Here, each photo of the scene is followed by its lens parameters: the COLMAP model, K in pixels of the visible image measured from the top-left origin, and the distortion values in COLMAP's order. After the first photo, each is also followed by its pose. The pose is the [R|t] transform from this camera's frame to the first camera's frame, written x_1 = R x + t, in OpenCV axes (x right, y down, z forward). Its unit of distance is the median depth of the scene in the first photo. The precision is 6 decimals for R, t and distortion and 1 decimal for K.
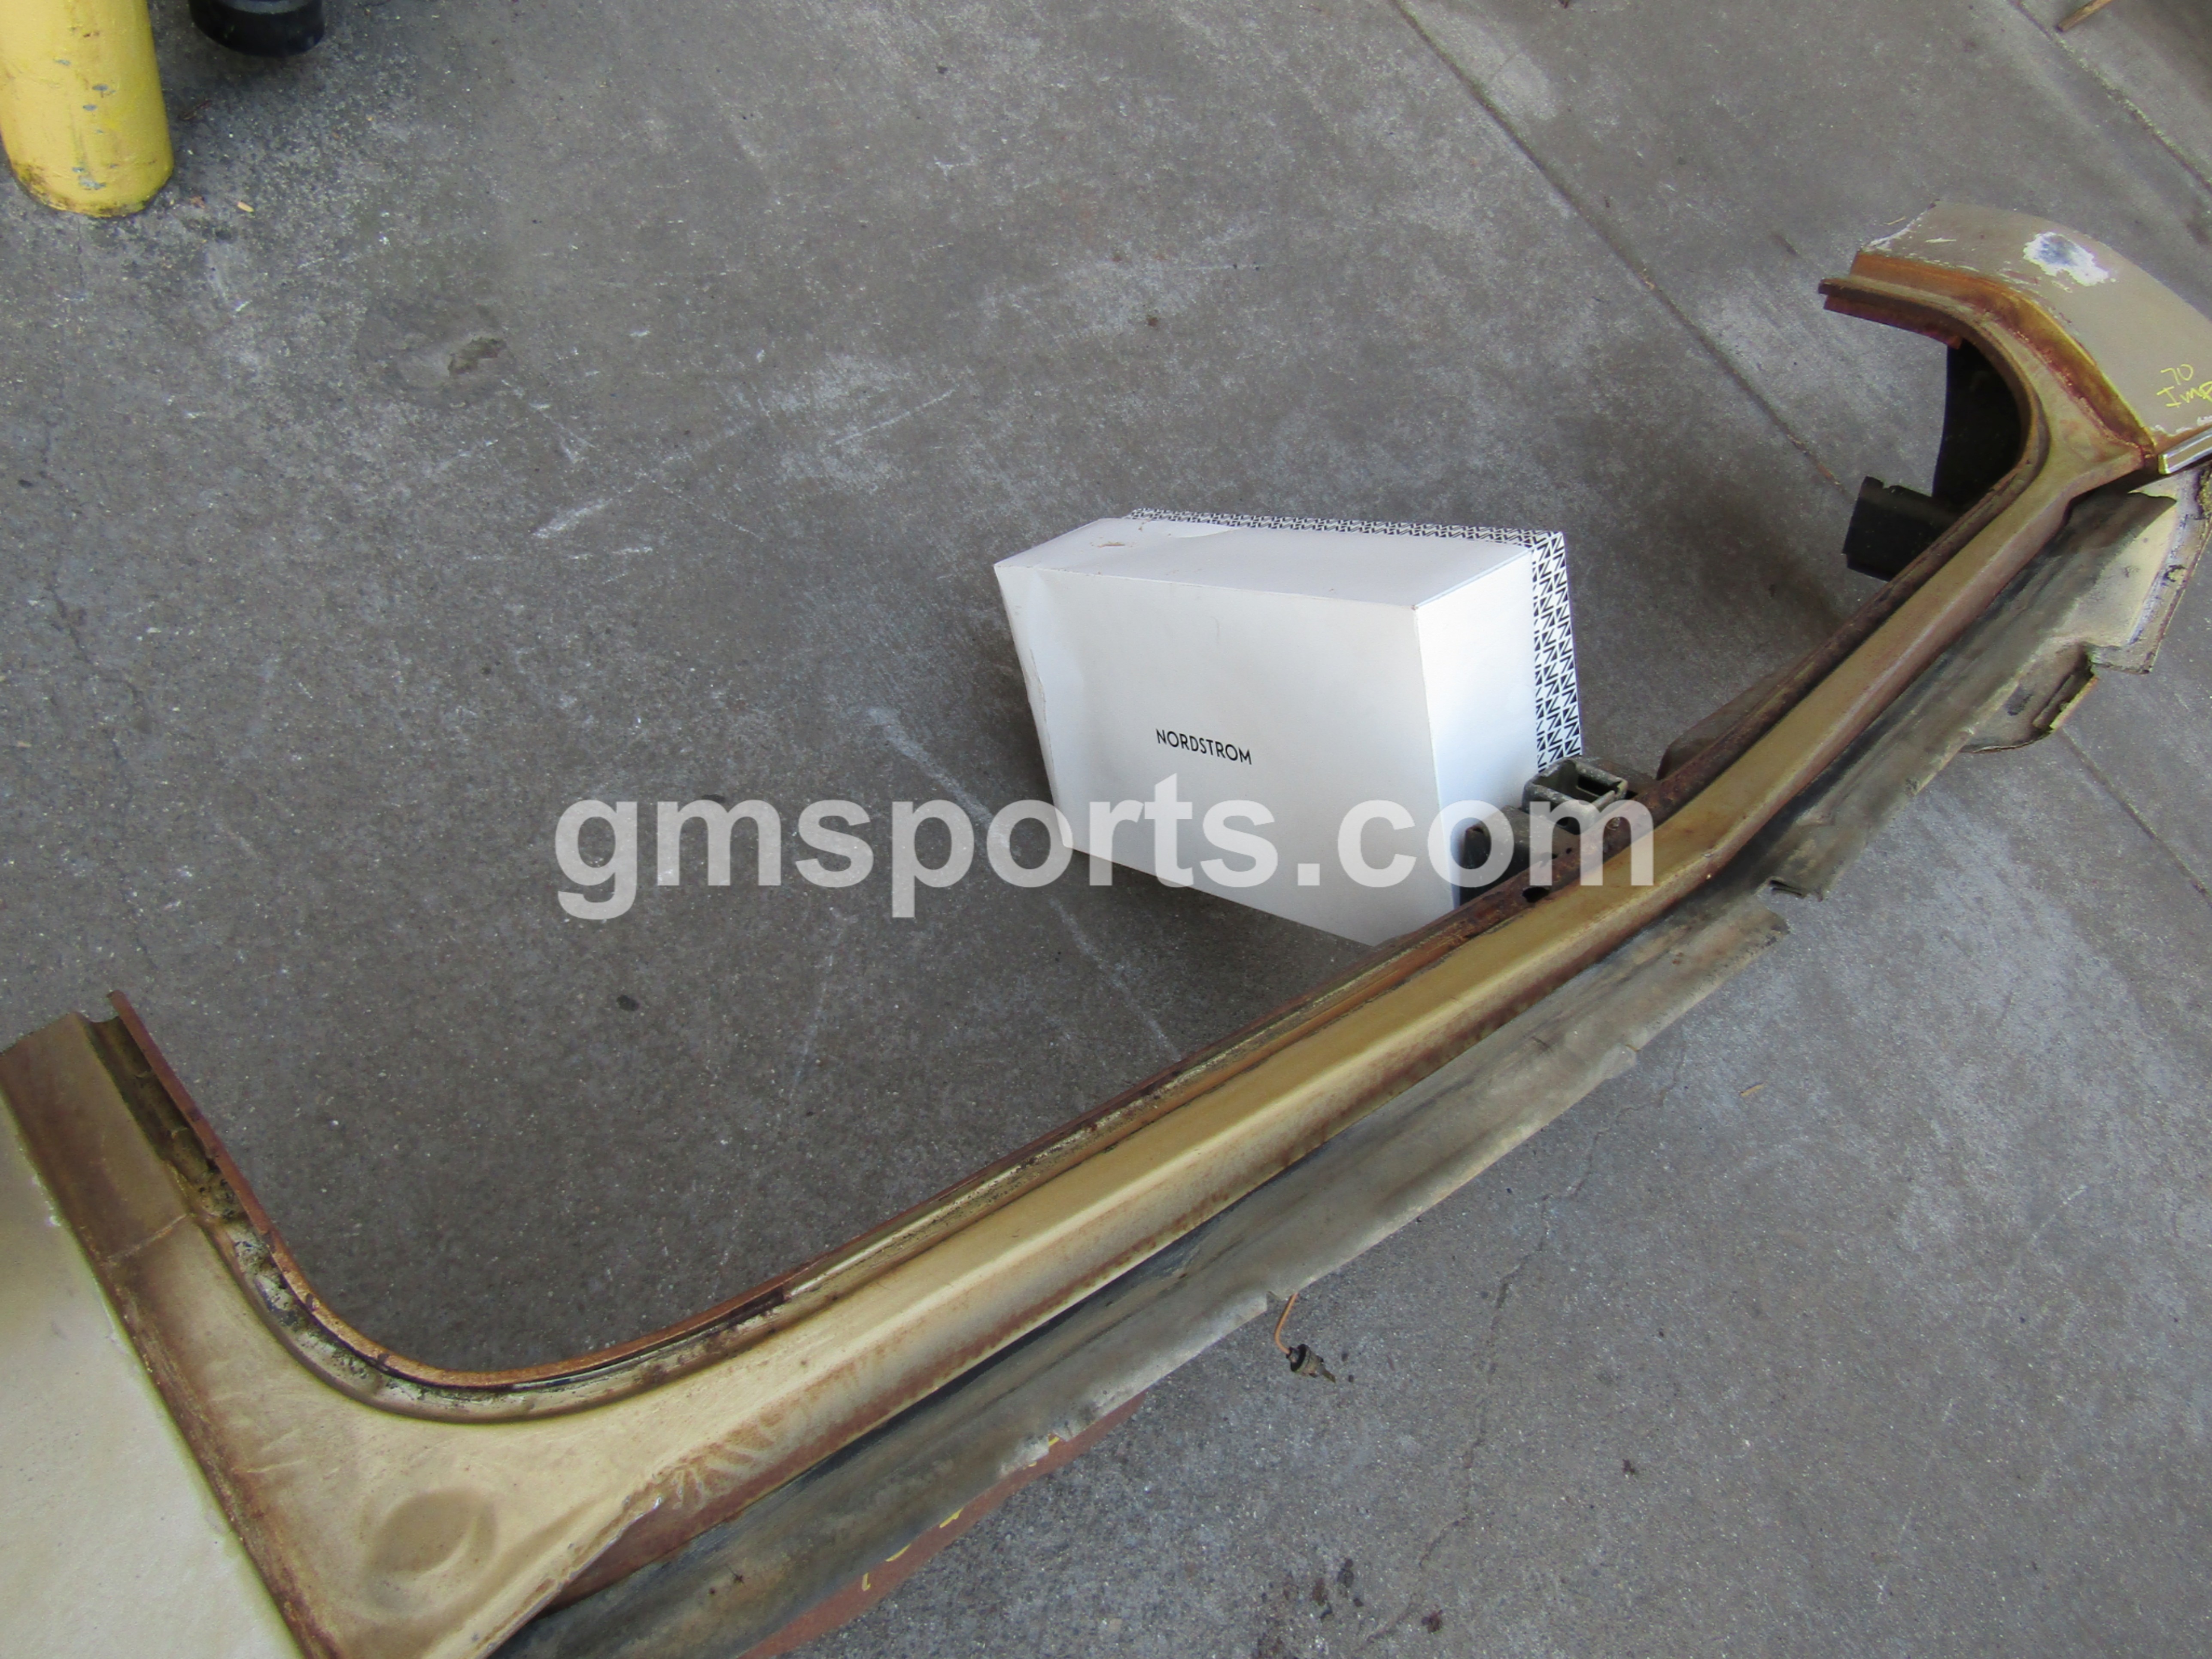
lens RADIAL K [[1552.2, 0, 1120.2], [0, 1552.2, 849.8], [0, 0, 1]] dist [-0.006977, -0.001371]
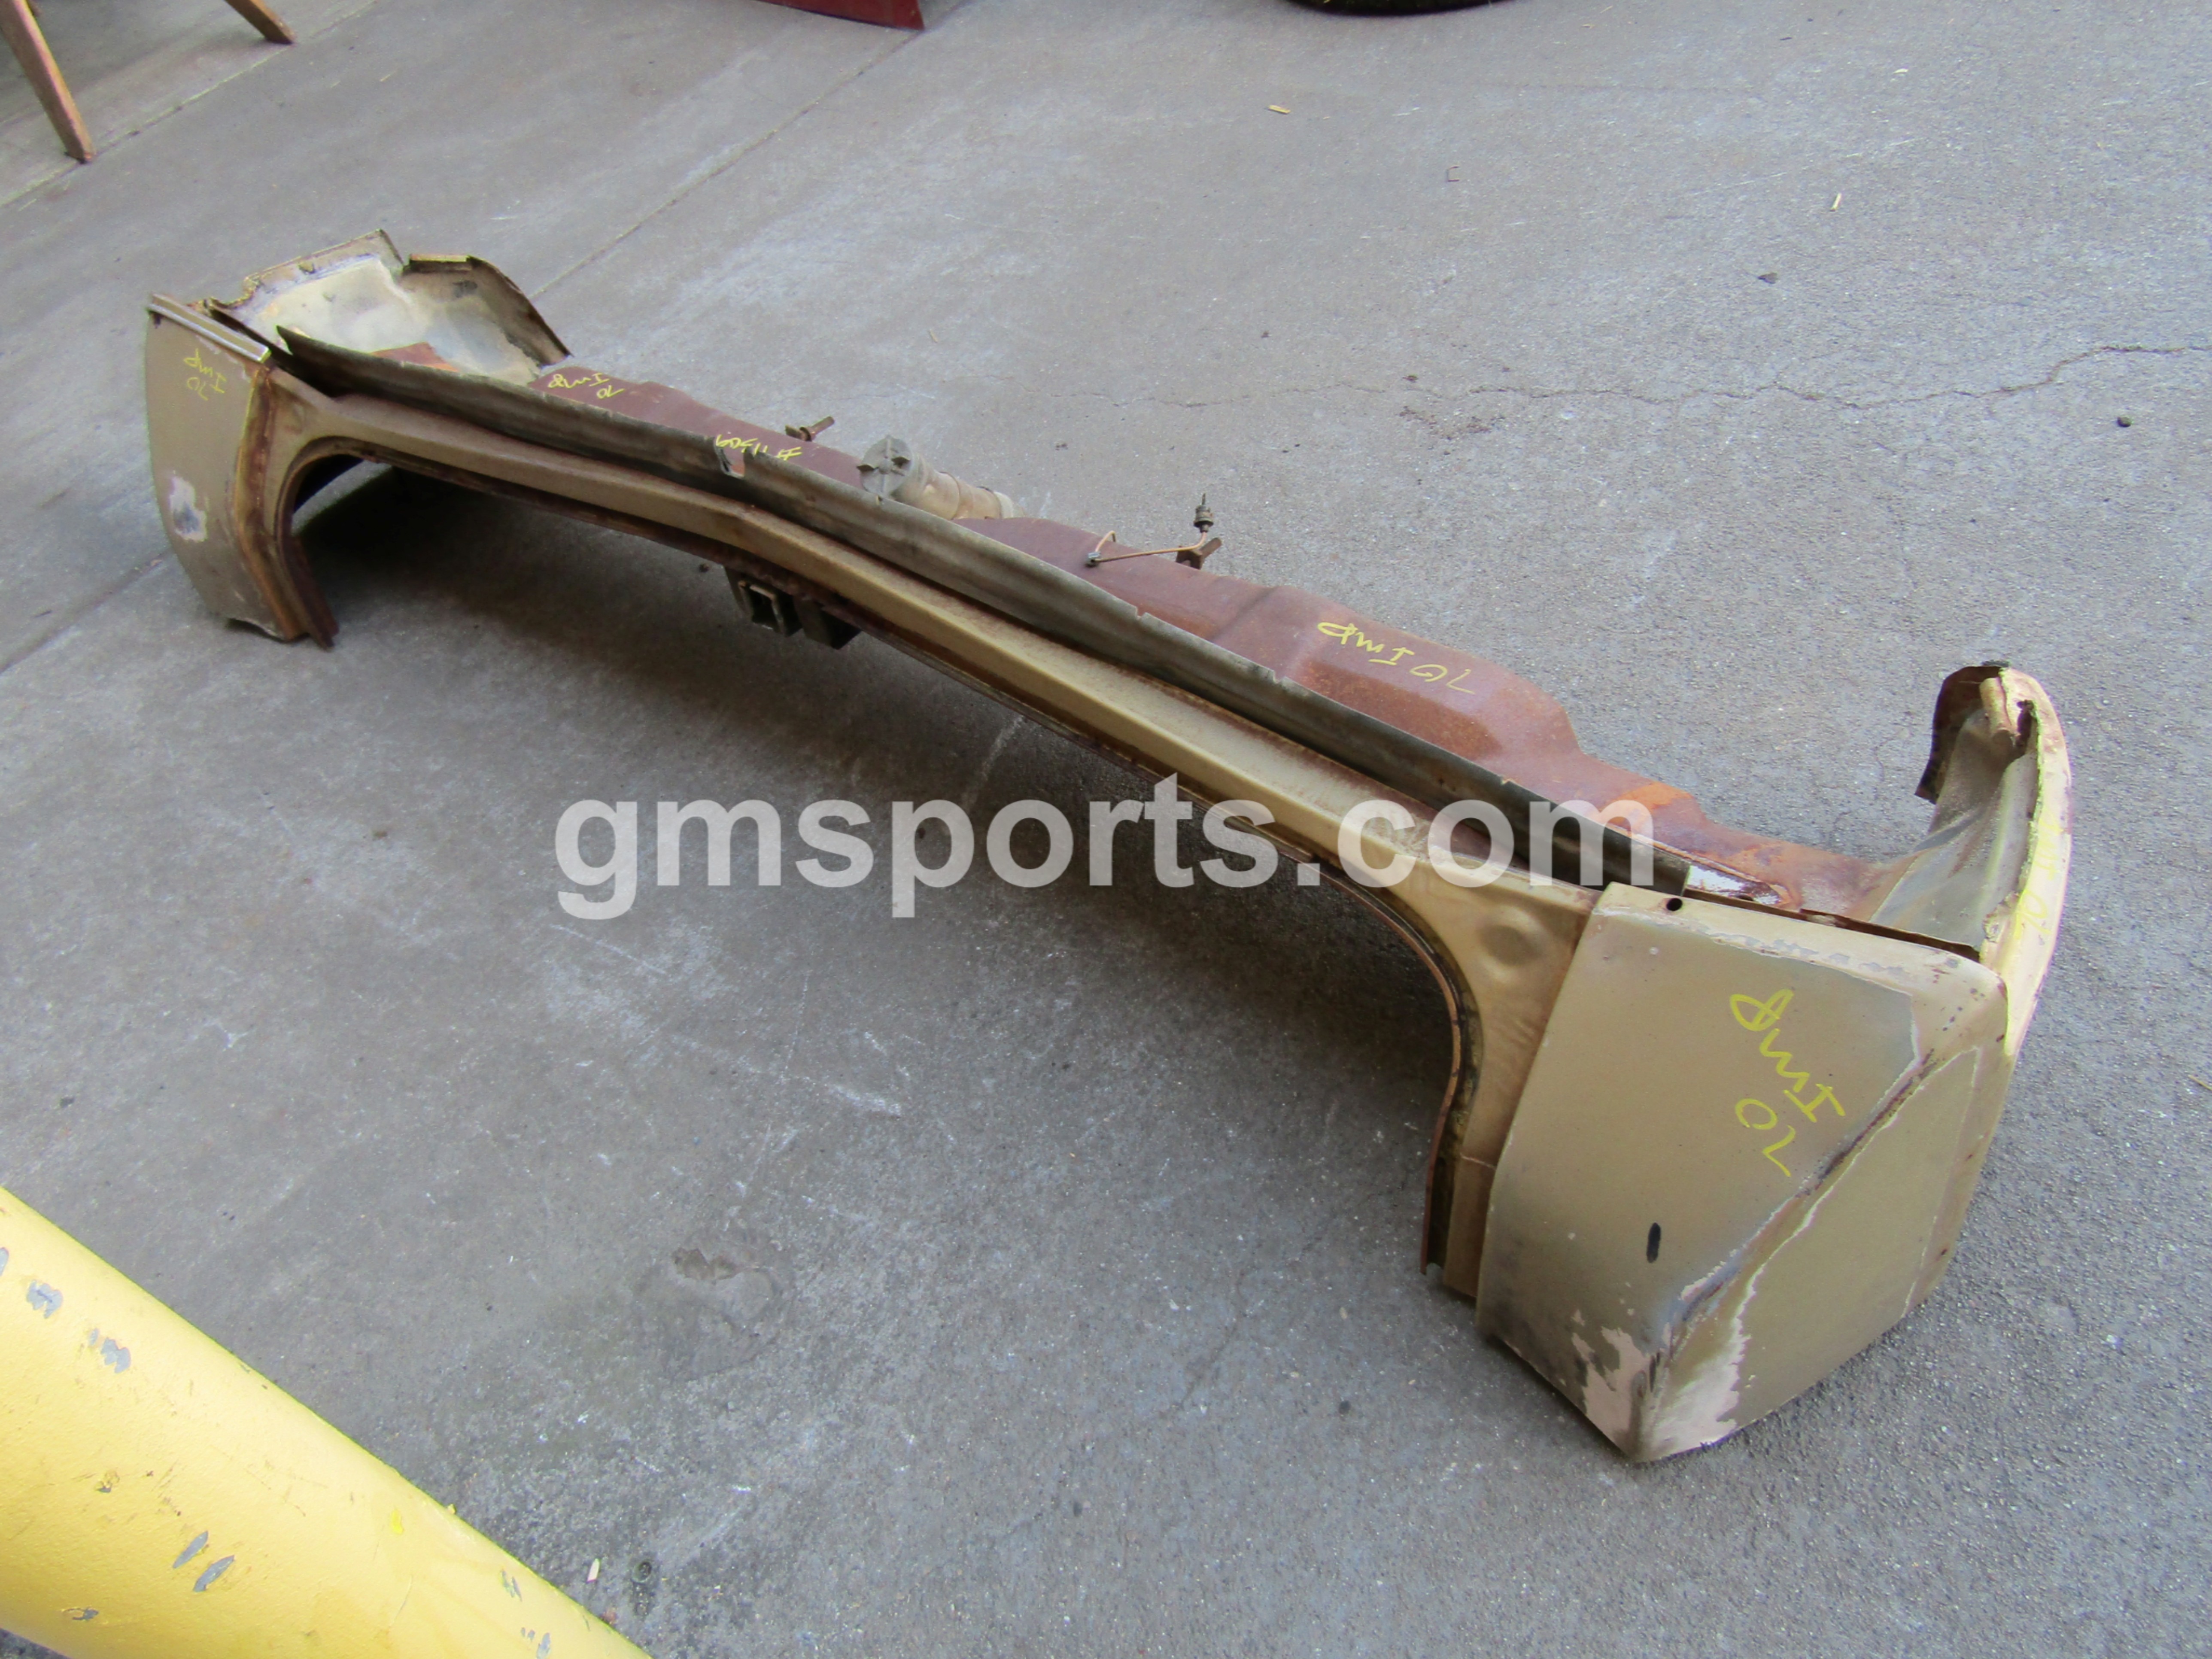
lens RADIAL K [[1552.2, 0, 1091.9], [0, 1552.2, 822.5], [0, 0, 1]] dist [-0.006977, -0.001371]
pose [[-0.322047, -0.859074, 0.397841, -0.648830], [0.859434, -0.089040, 0.503433, -0.576511], [-0.397063, 0.504048, 0.766992, 0.098128]]
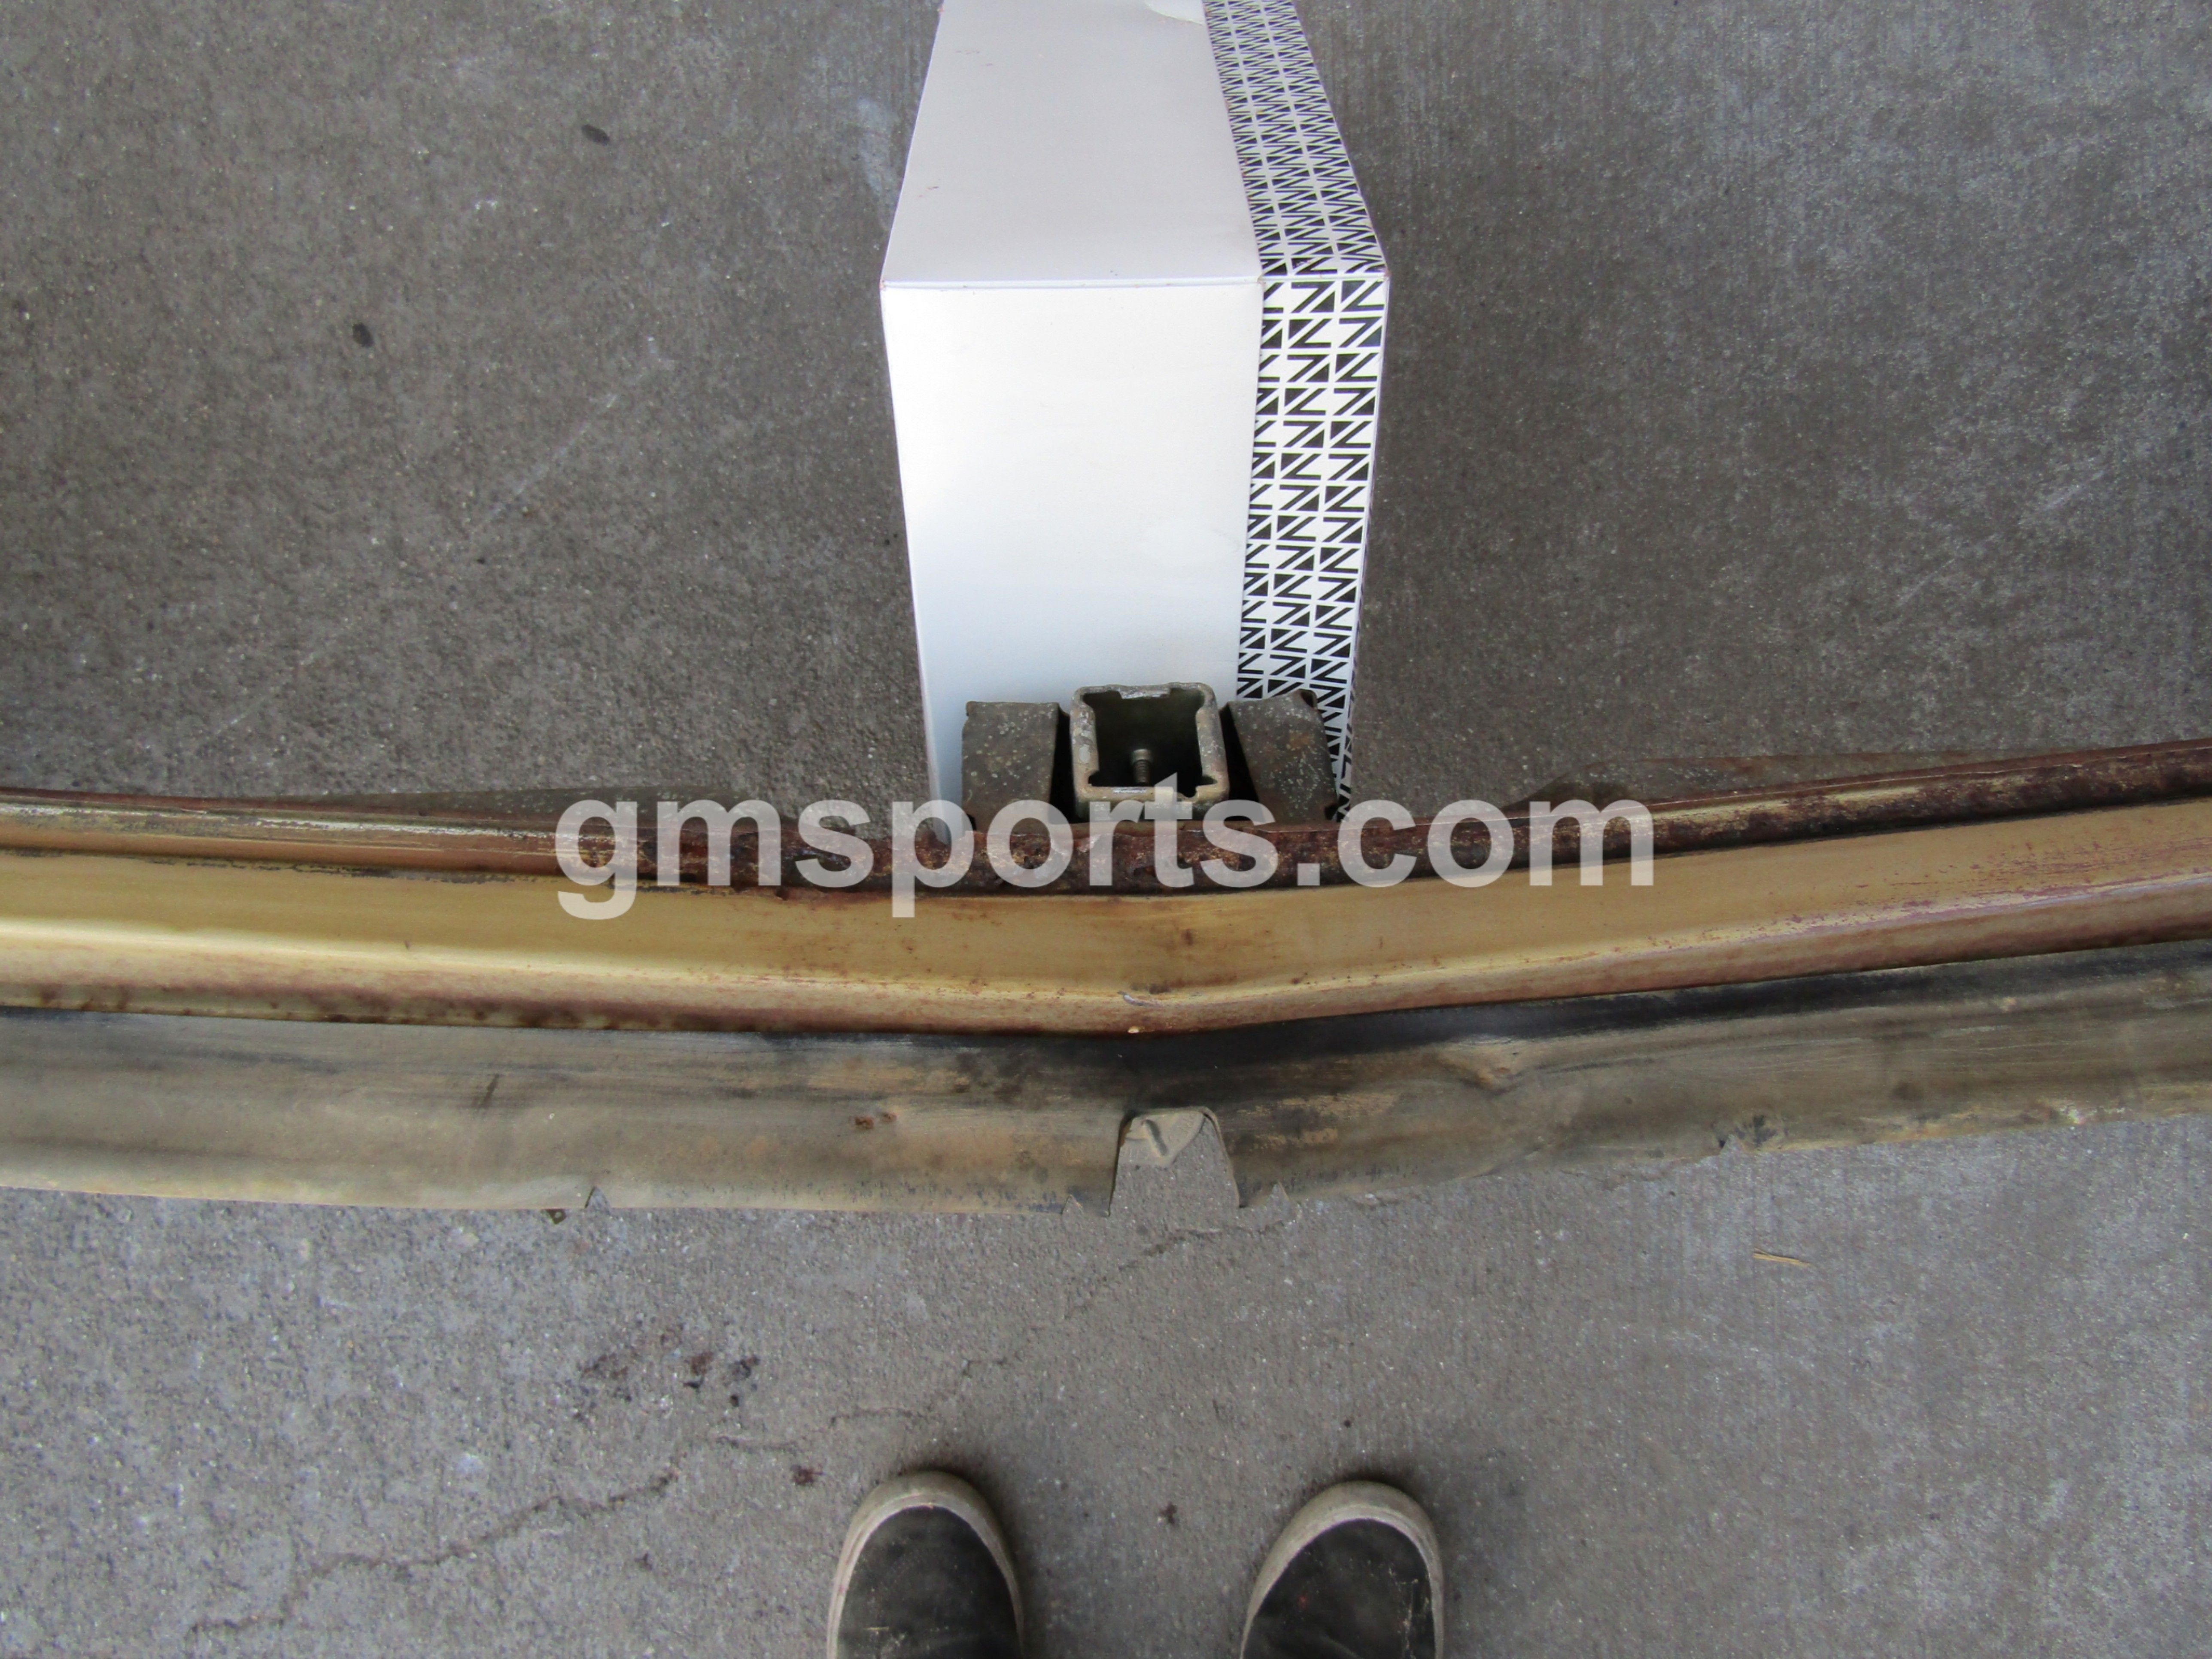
lens RADIAL K [[1552.2, 0, 1122.3], [0, 1552.2, 836.6], [0, 0, 1]] dist [-0.006977, -0.001371]
pose [[0.751820, 0.560798, -0.346803, 0.373115], [-0.388719, 0.801808, 0.453874, -0.192796], [0.532601, -0.206423, 0.820808, 0.418615]]
